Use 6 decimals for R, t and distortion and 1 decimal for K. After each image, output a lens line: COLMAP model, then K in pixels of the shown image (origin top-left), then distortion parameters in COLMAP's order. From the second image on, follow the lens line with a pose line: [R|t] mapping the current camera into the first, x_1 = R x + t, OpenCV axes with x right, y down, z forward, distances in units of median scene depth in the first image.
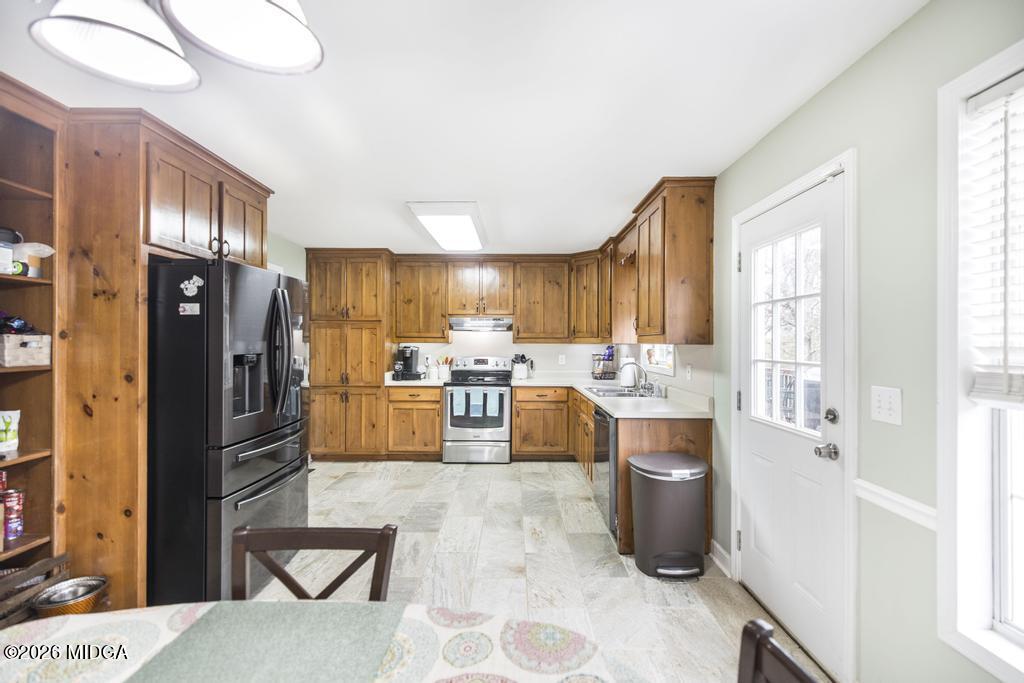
lens RADIAL K [[452.1, 0, 516.9], [0, 452.1, 338.3], [0, 0, 1]] dist [0.005051, -0.000210]
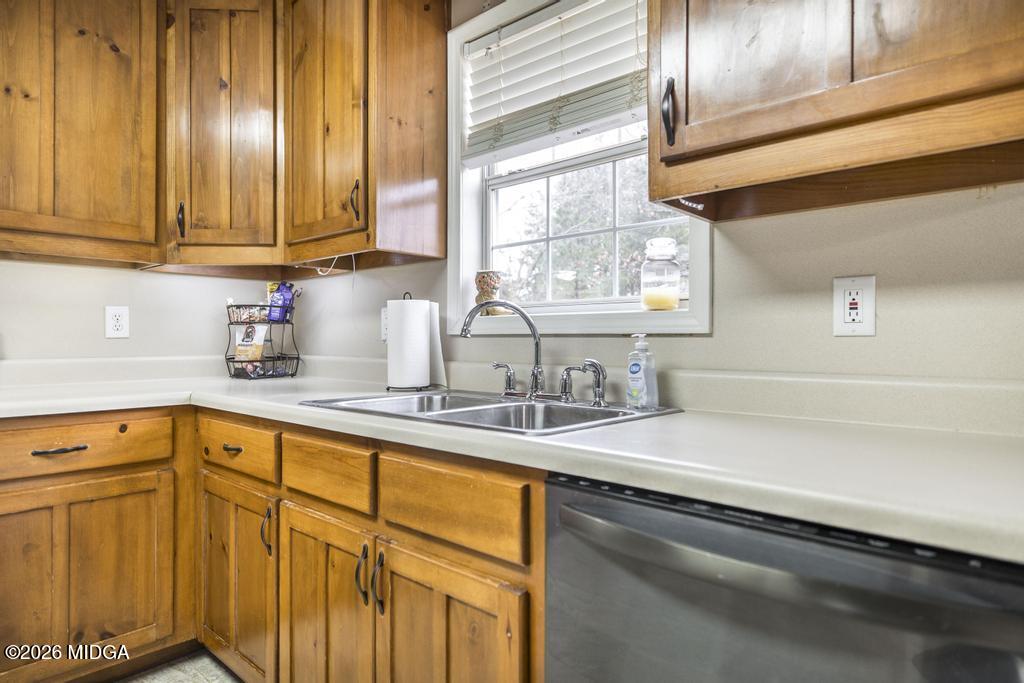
lens RADIAL K [[593.6, 0, 512.9], [0, 593.6, 338.7], [0, 0, 1]] dist [0.003571, -0.000469]
pose [[0.677943, -0.004473, 0.735101, -0.029216], [-0.004567, 0.999937, 0.010296, 0.104694], [-0.735100, -0.010337, 0.677880, 1.036652]]
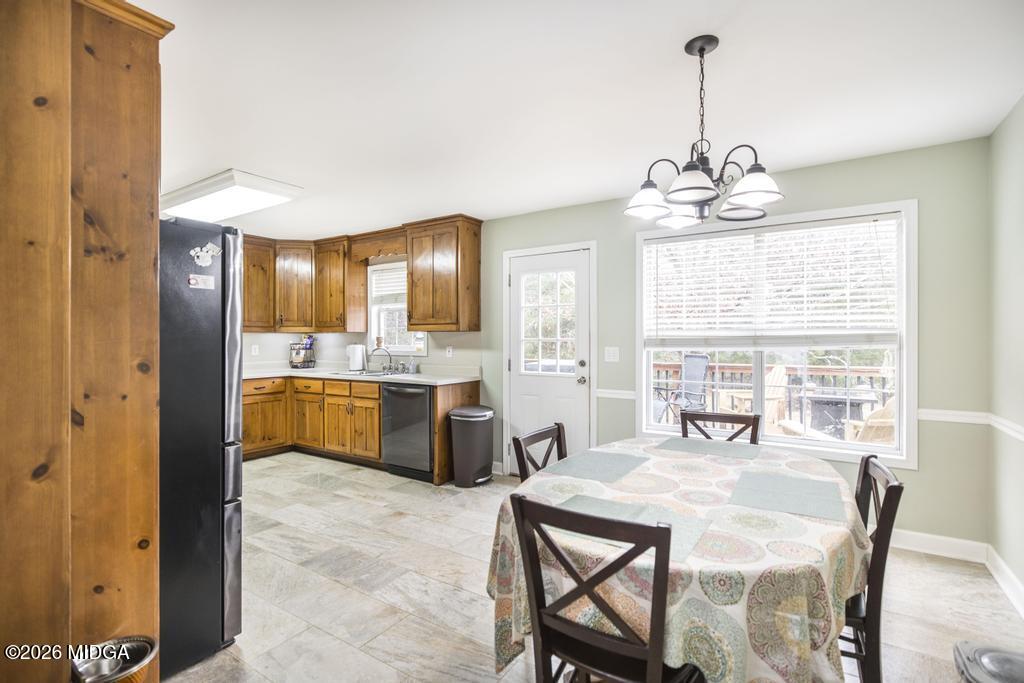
lens RADIAL K [[480.5, 0, 515.3], [0, 480.5, 338.4], [0, 0, 1]] dist [-0.000852, 0.000030]
pose [[0.545317, -0.006904, 0.838202, -0.853601], [-0.004015, 0.999933, 0.010849, 0.020191], [-0.838220, -0.009282, 0.545252, 0.028802]]
